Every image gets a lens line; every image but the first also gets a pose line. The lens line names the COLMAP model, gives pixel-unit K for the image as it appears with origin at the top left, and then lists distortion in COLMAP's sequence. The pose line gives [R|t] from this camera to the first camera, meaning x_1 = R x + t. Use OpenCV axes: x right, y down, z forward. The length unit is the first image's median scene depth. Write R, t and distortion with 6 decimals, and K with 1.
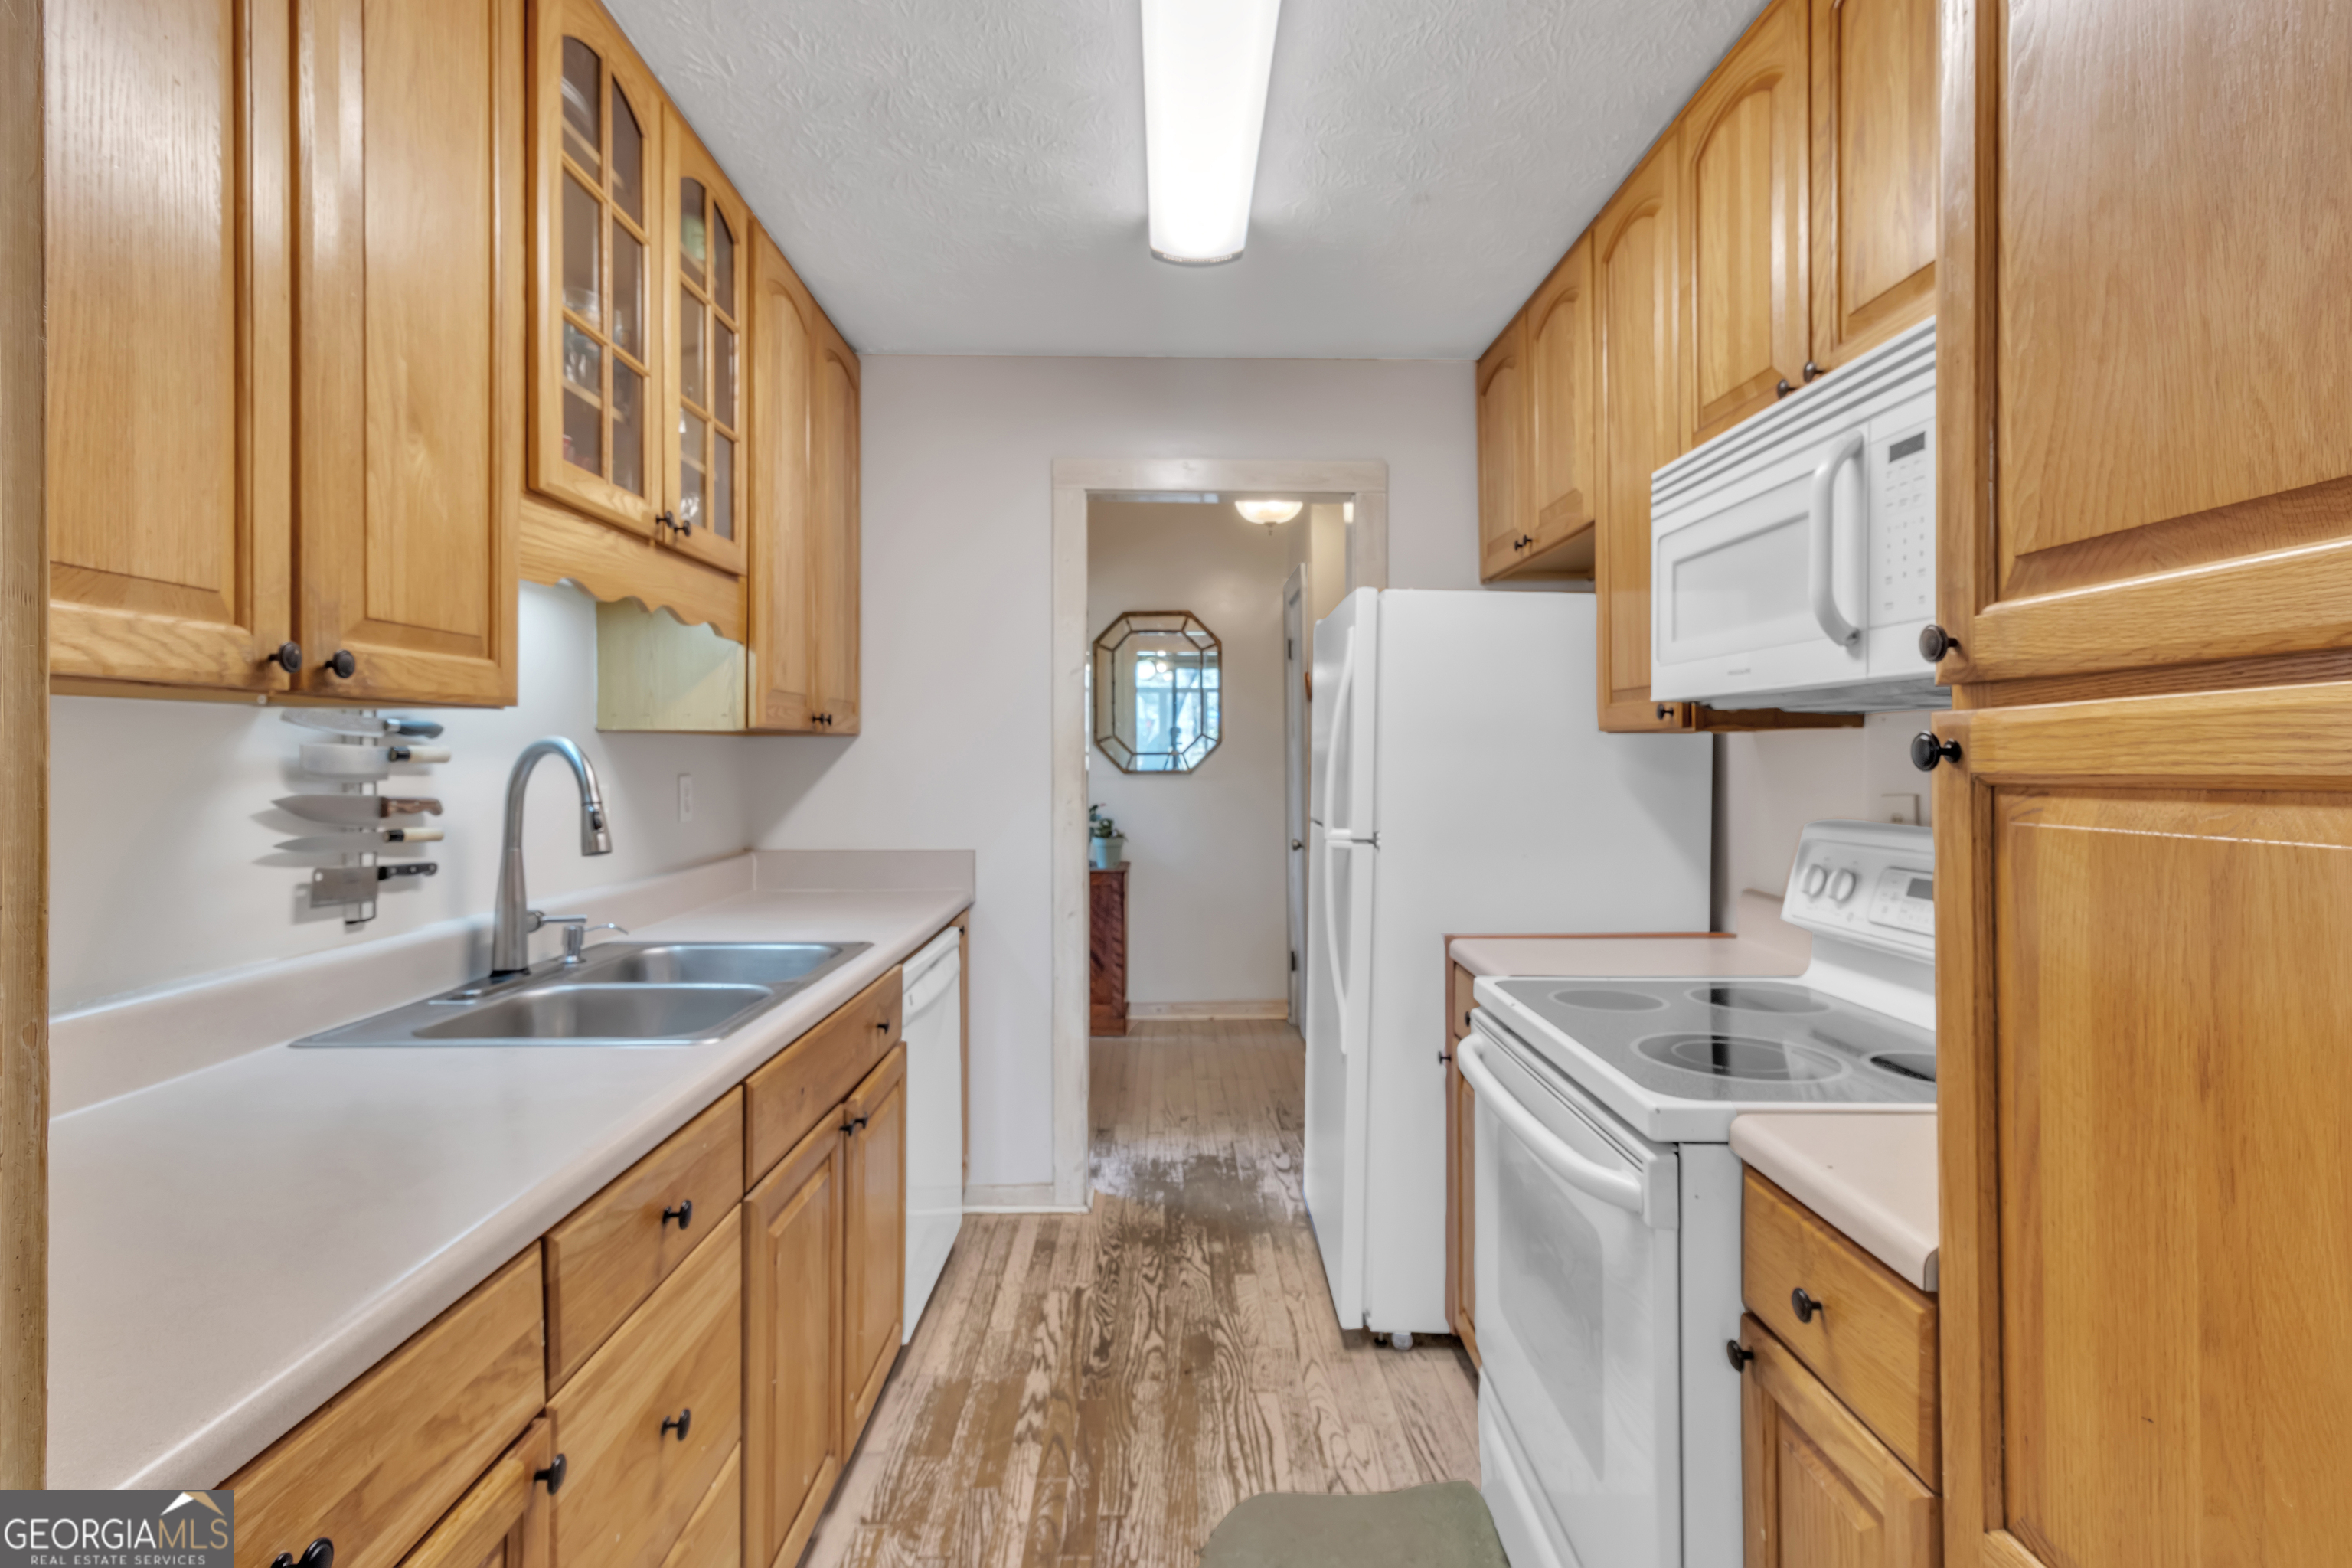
lens RADIAL K [[1107.1, 0, 1177.8], [0, 1107.1, 734.7], [0, 0, 1]] dist [0.008246, -0.001380]
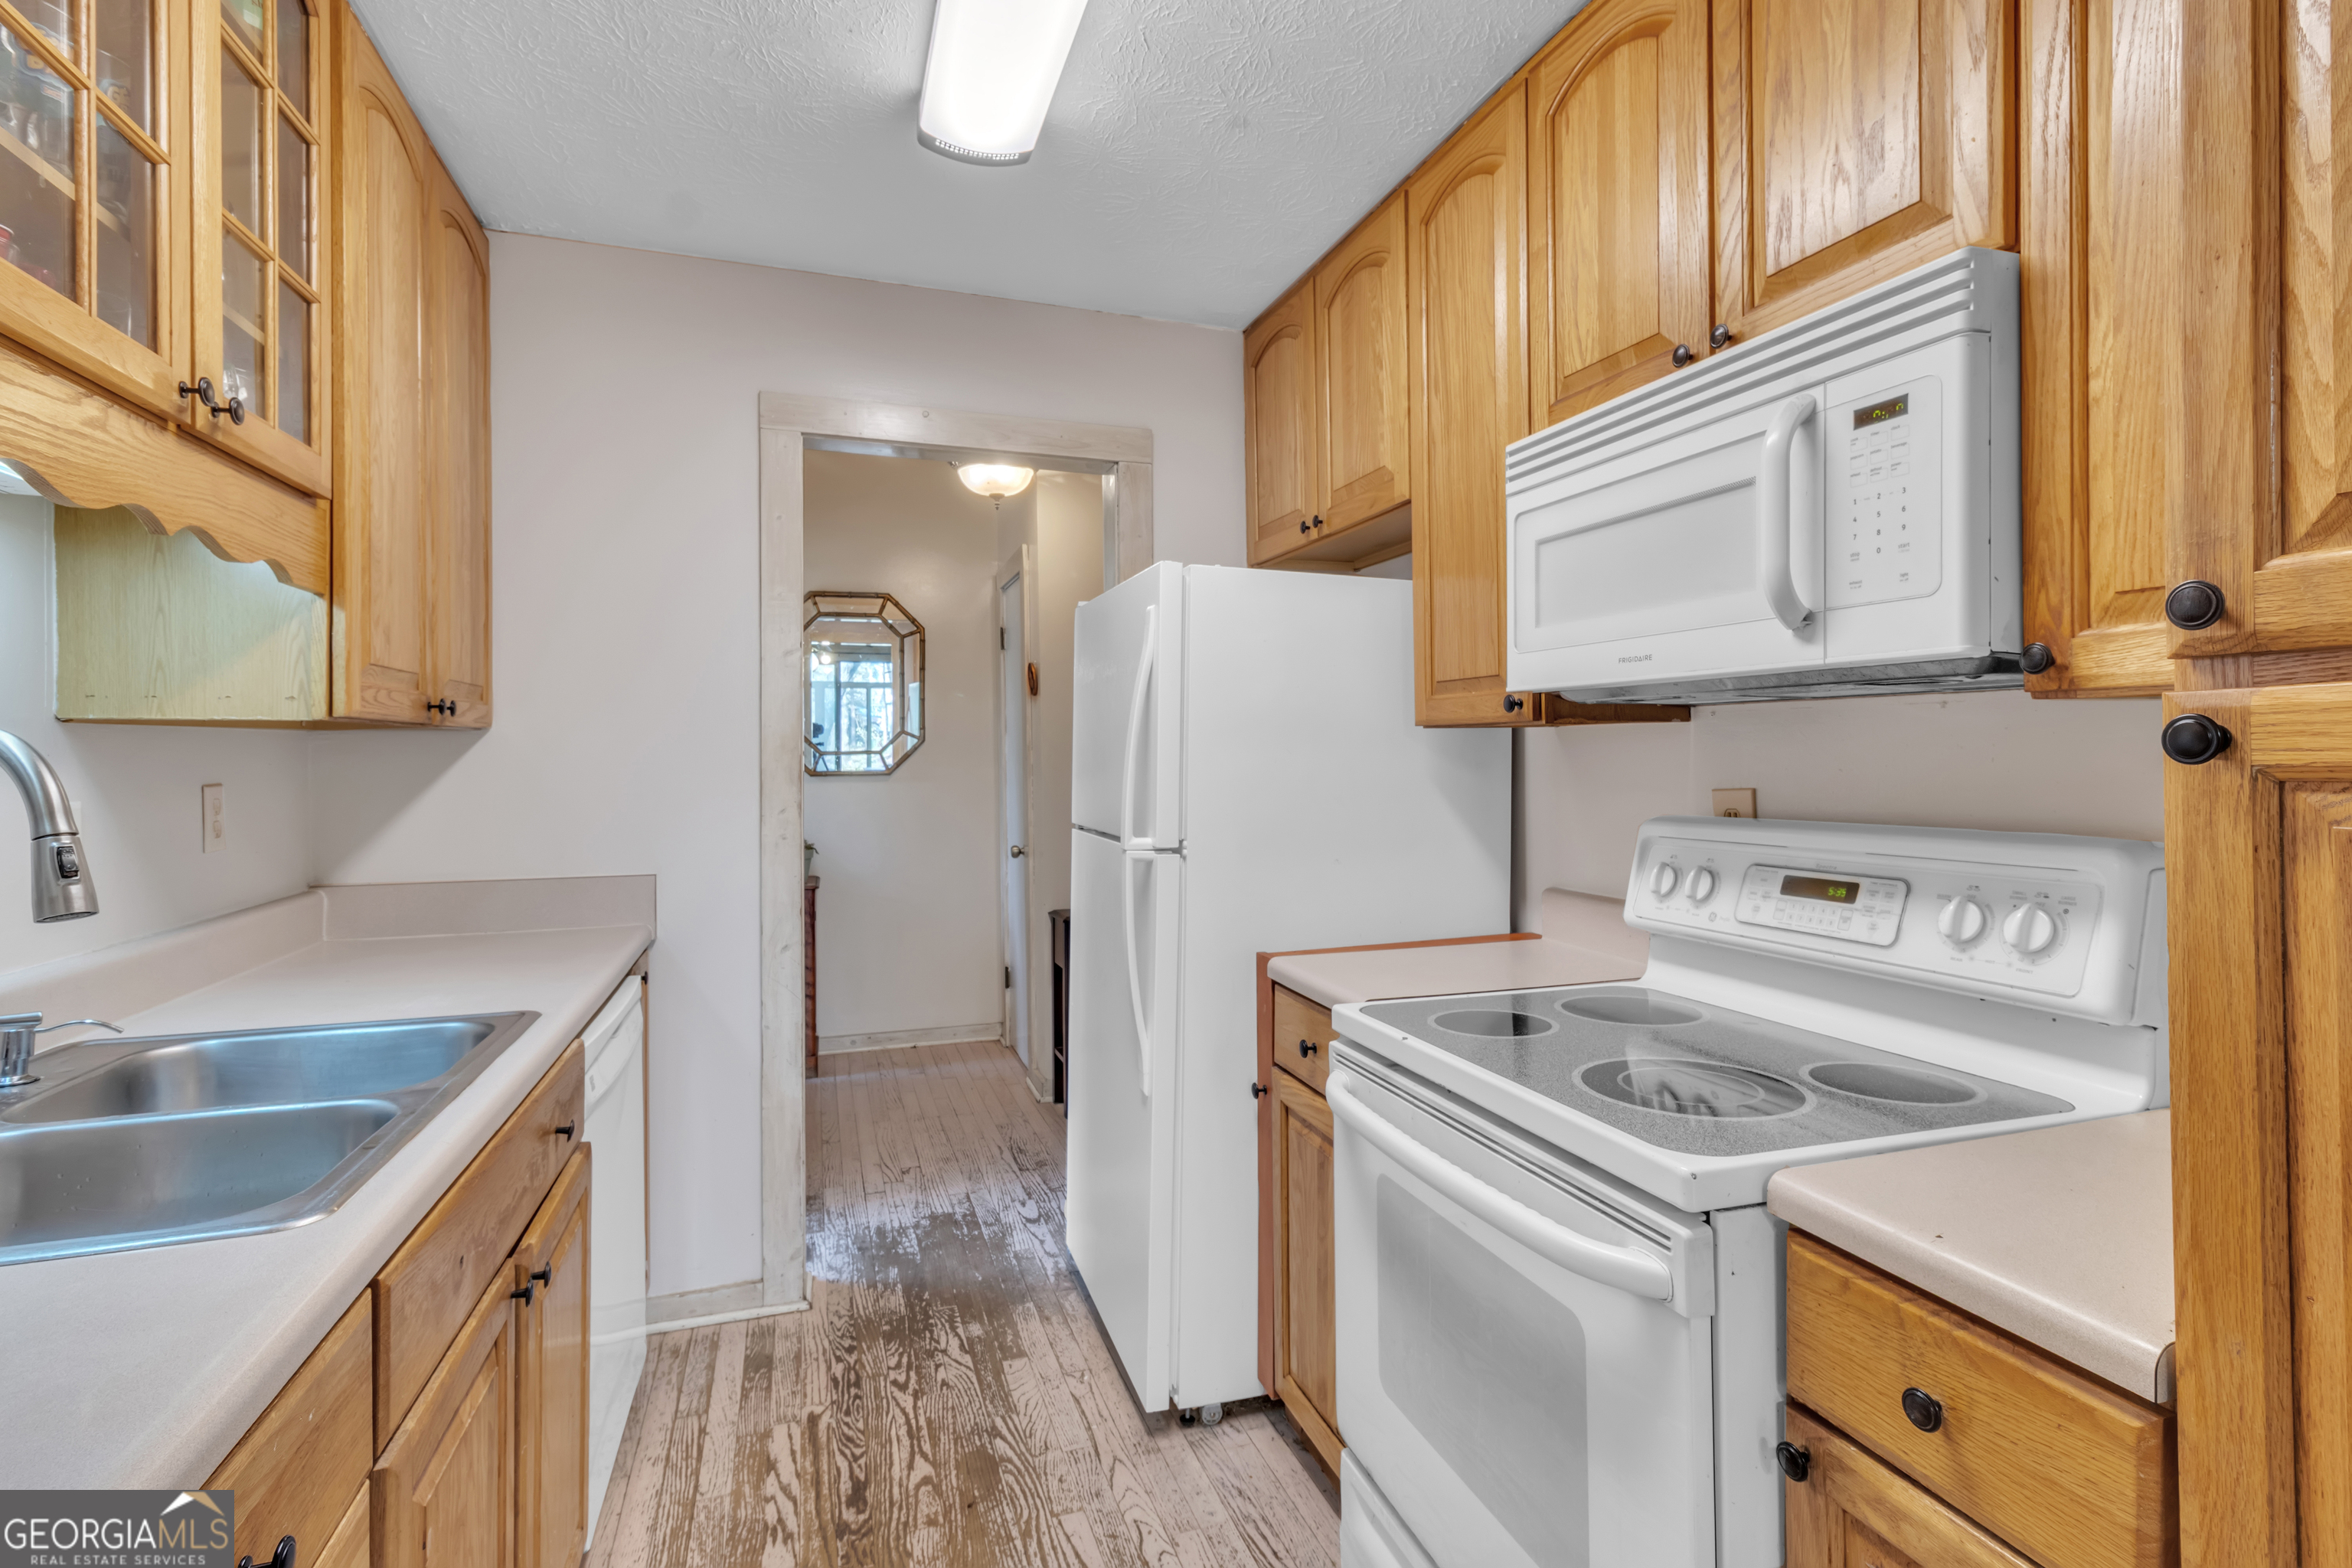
lens RADIAL K [[1107.1, 0, 1177.8], [0, 1107.1, 734.7], [0, 0, 1]] dist [0.008246, -0.001380]
pose [[0.950721, 0.000560, 0.310048, -0.099946], [-0.000776, 1.000000, 0.000574, 0.004346], [-0.310048, -0.000786, 0.950721, 0.171180]]
